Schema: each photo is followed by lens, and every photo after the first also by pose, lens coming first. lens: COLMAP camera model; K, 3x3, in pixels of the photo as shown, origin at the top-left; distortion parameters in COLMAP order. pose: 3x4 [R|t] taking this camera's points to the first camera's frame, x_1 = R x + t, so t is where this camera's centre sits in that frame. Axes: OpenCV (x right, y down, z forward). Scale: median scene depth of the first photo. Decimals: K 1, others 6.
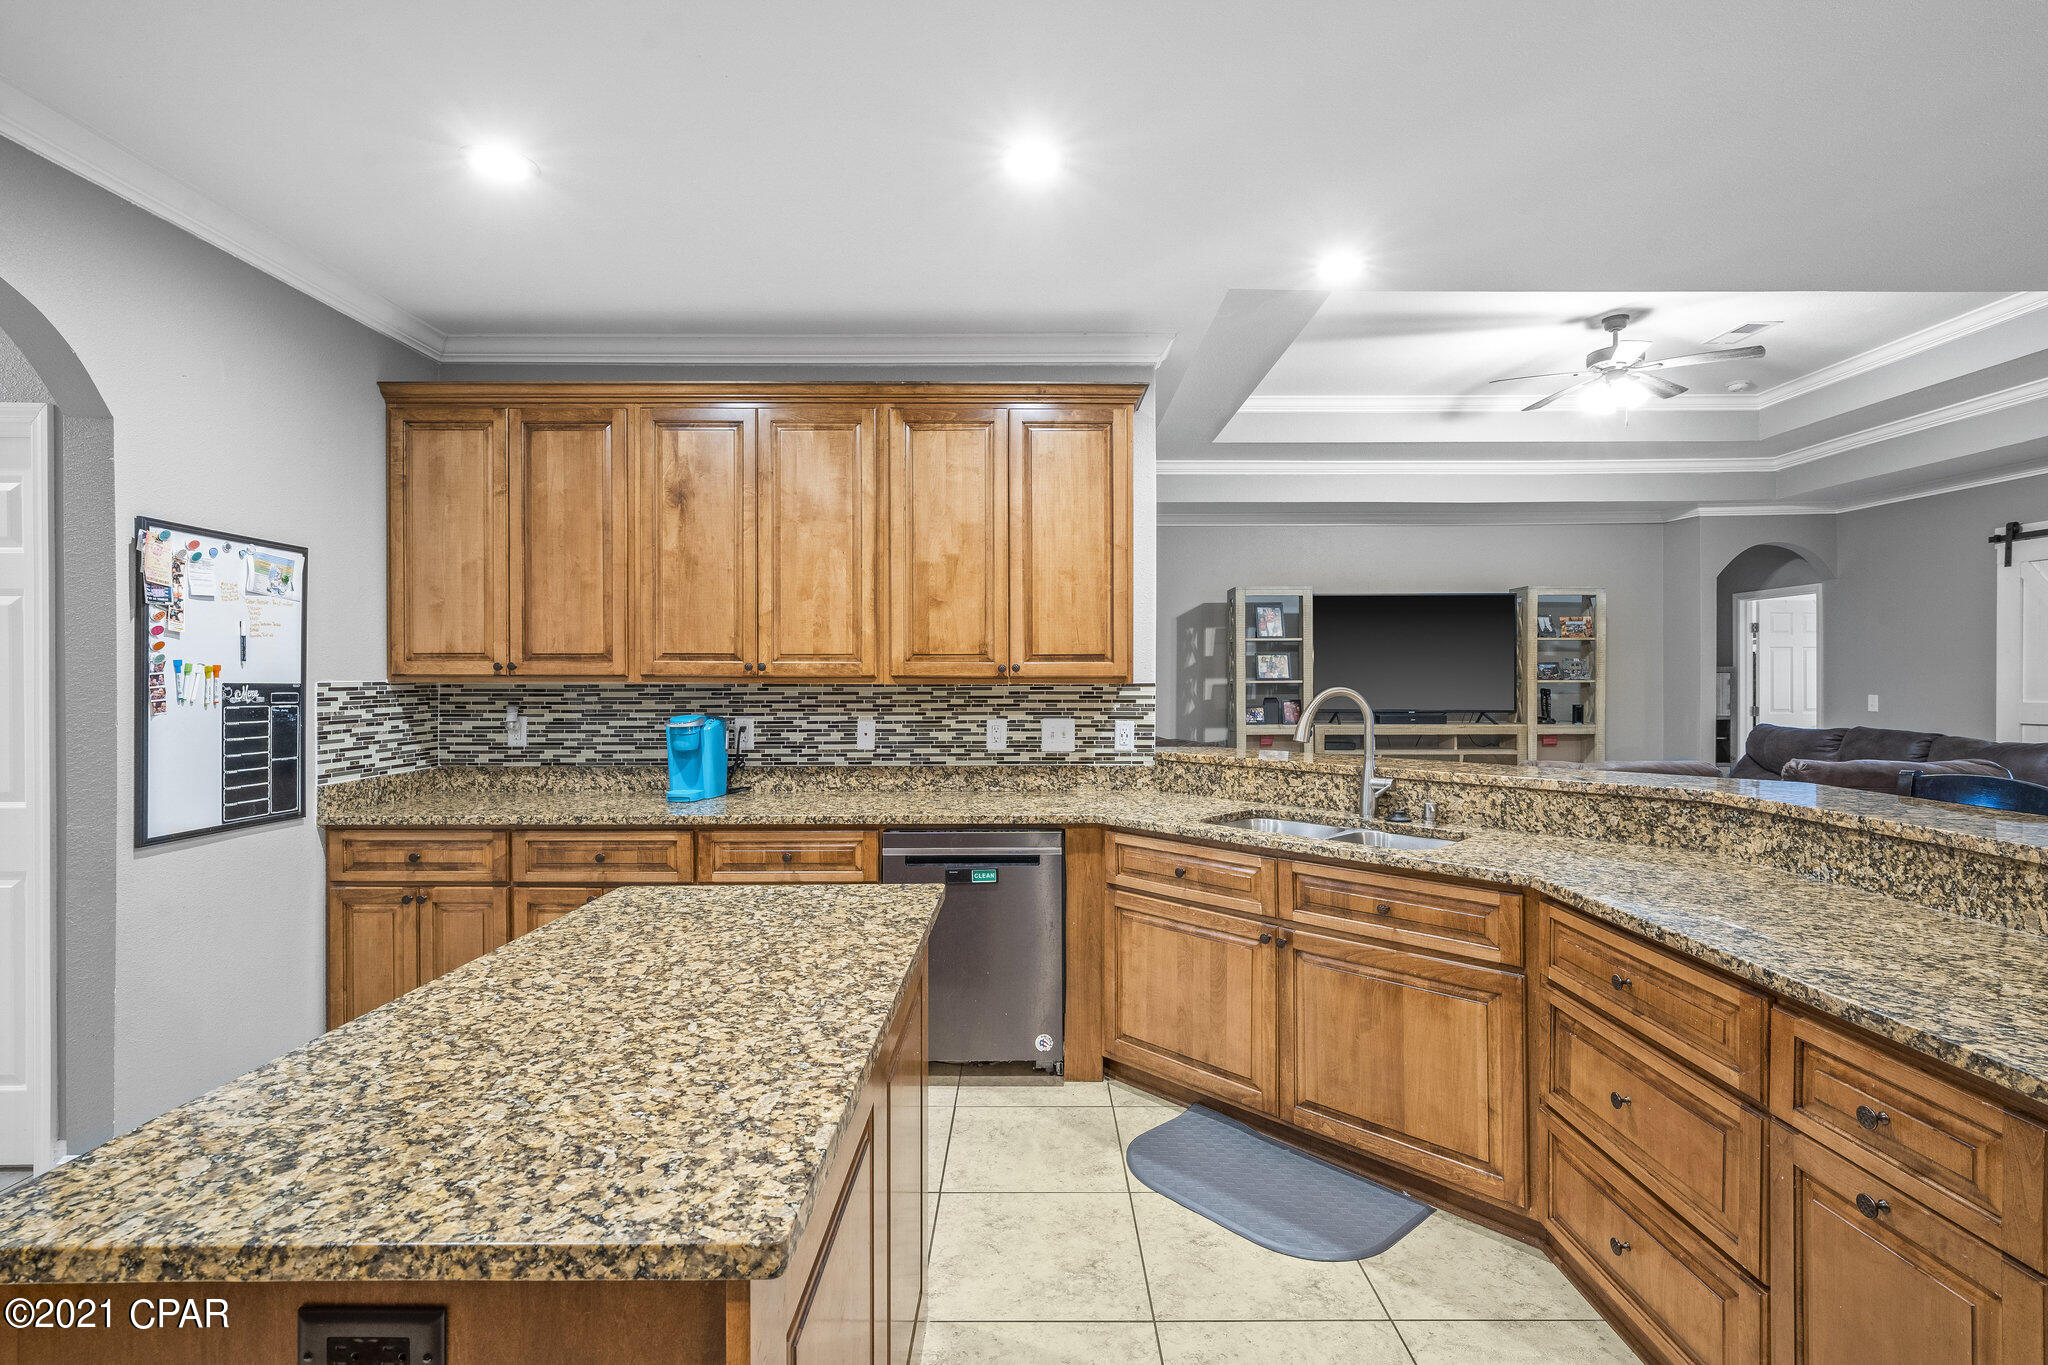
lens RADIAL K [[943.0, 0, 1024.0], [0, 943.0, 682.5], [0, 0, 1]] dist [-0.001754, 0.000240]
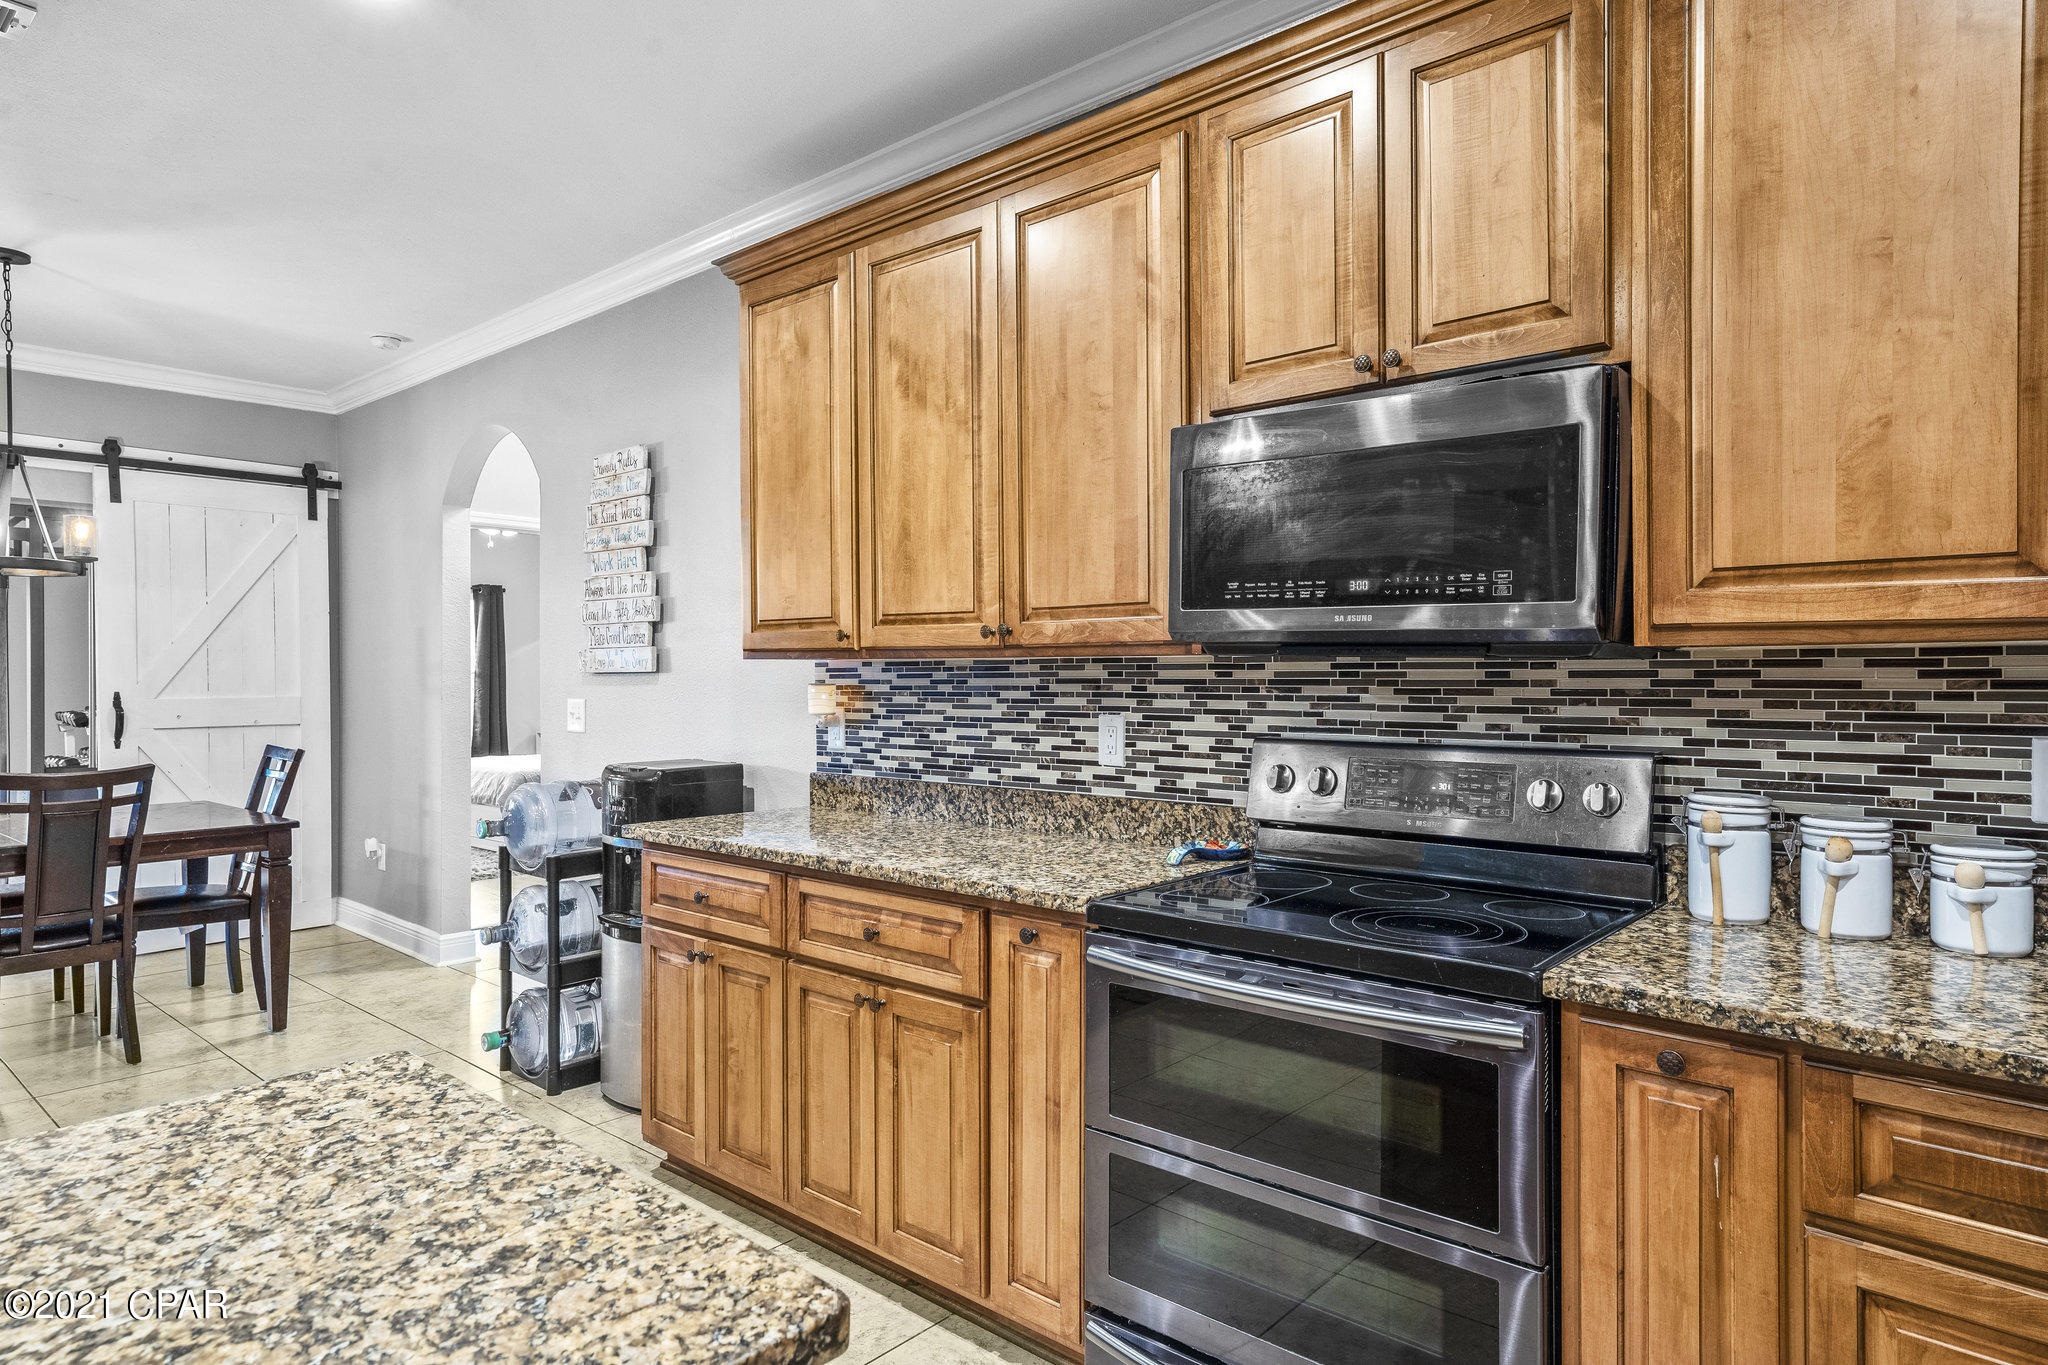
lens RADIAL K [[1182.9, 0, 1024.0], [0, 1182.9, 682.5], [0, 0, 1]] dist [0.022635, -0.000062]
pose [[-0.748464, -0.001874, 0.663173, -0.413614], [0.007269, 0.999913, 0.011029, 0.017735], [-0.663136, 0.013076, -0.748385, 0.348074]]
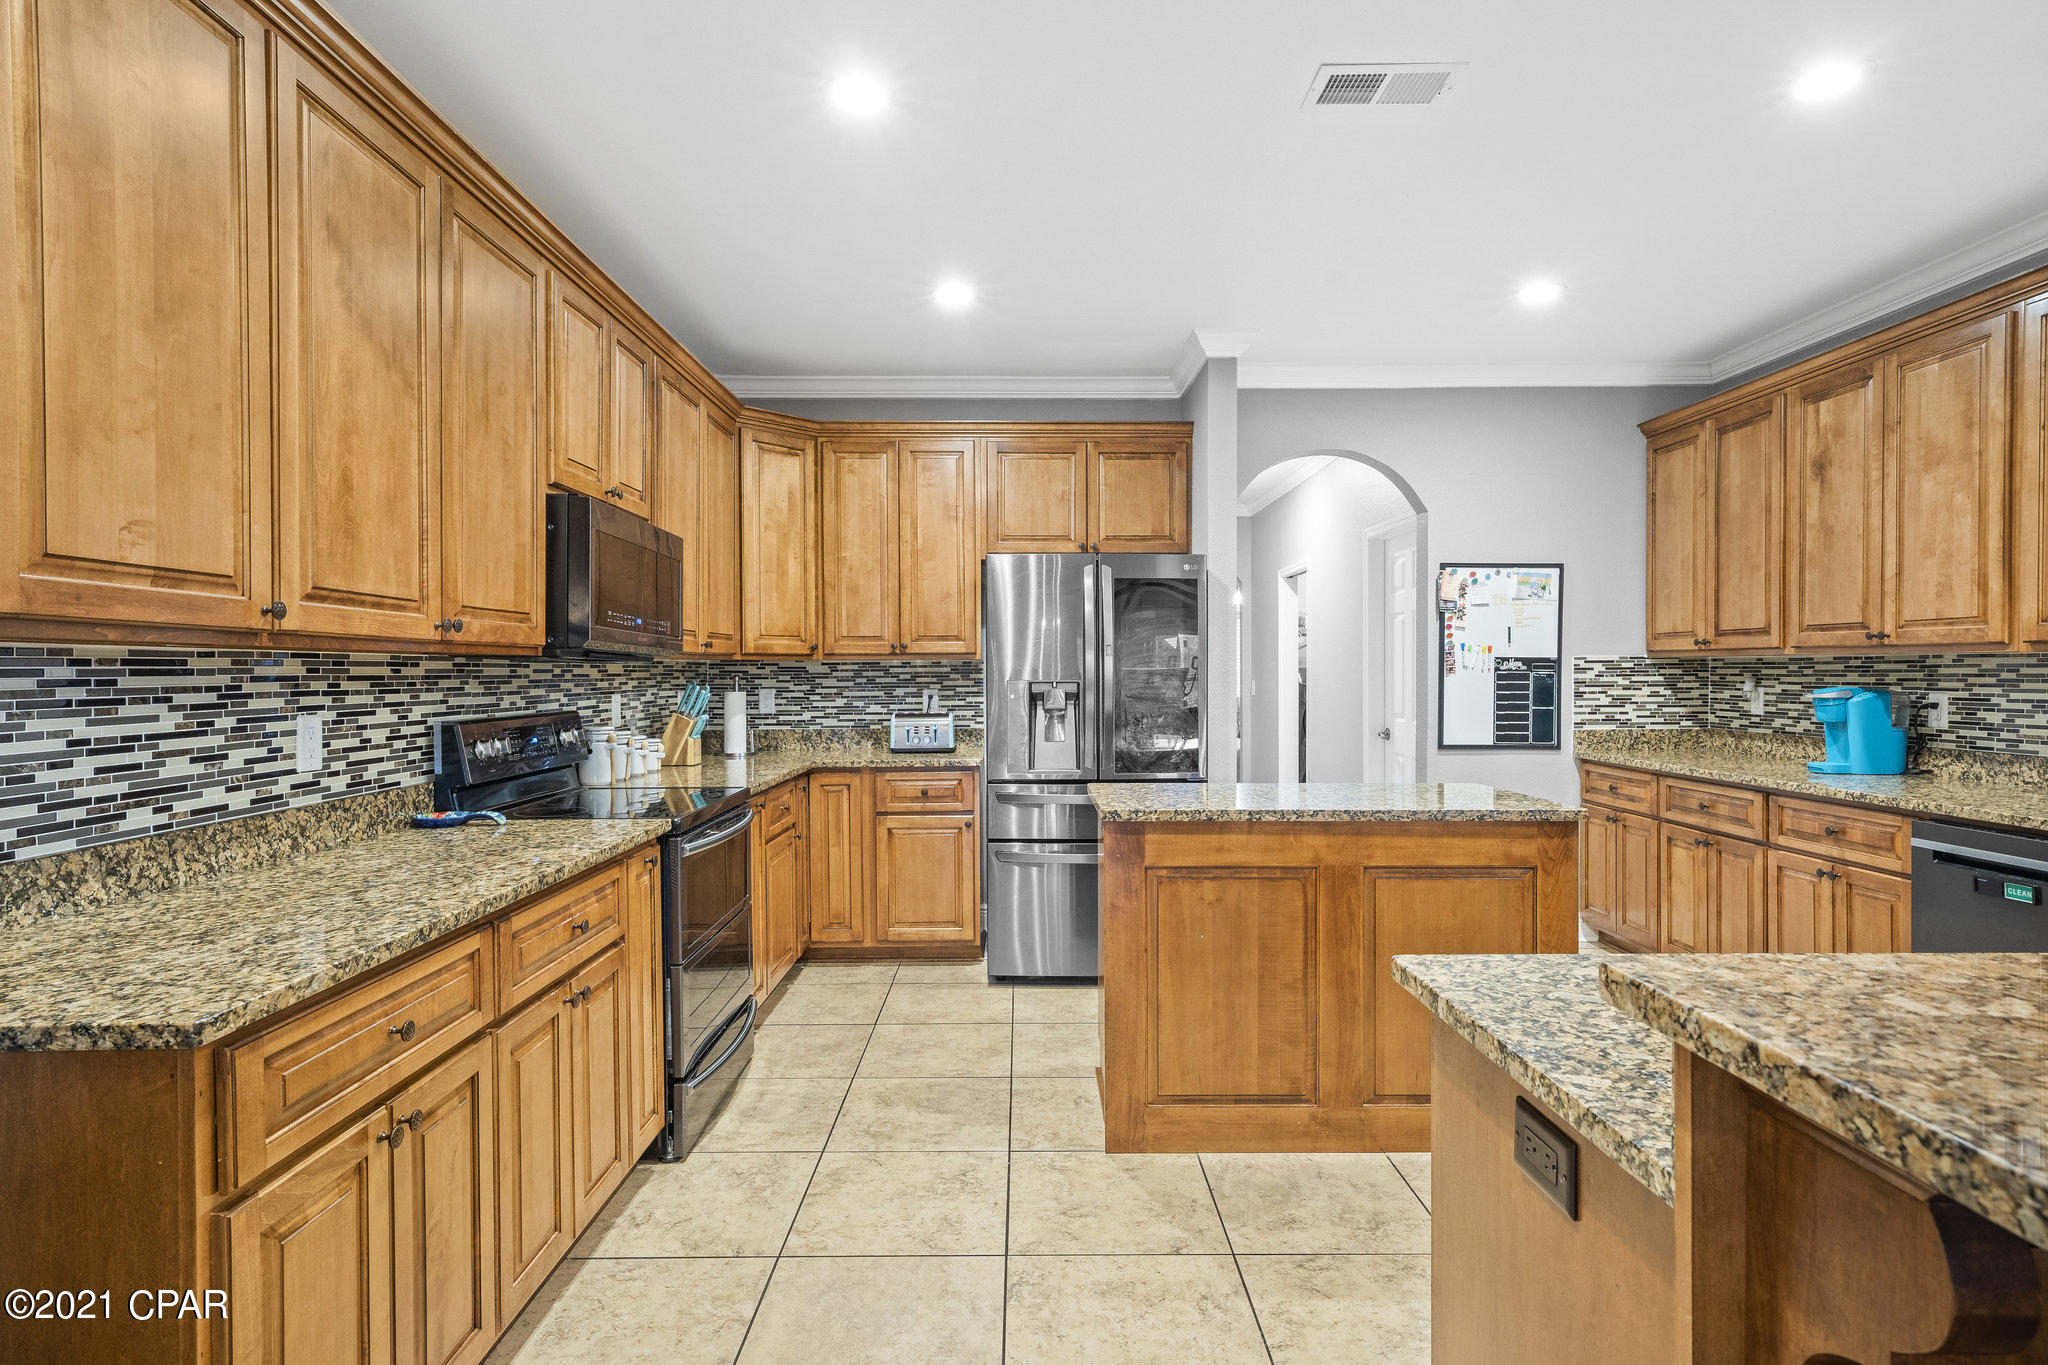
lens RADIAL K [[1041.3, 0, 1027.7], [0, 1041.3, 683.1], [0, 0, 1]] dist [0.004094, 0.002267]
pose [[0.008403, 0.013552, -0.999873, 0.733699], [-0.003129, 0.999904, 0.013526, 0.018852], [0.999960, 0.003014, 0.008445, 0.147289]]
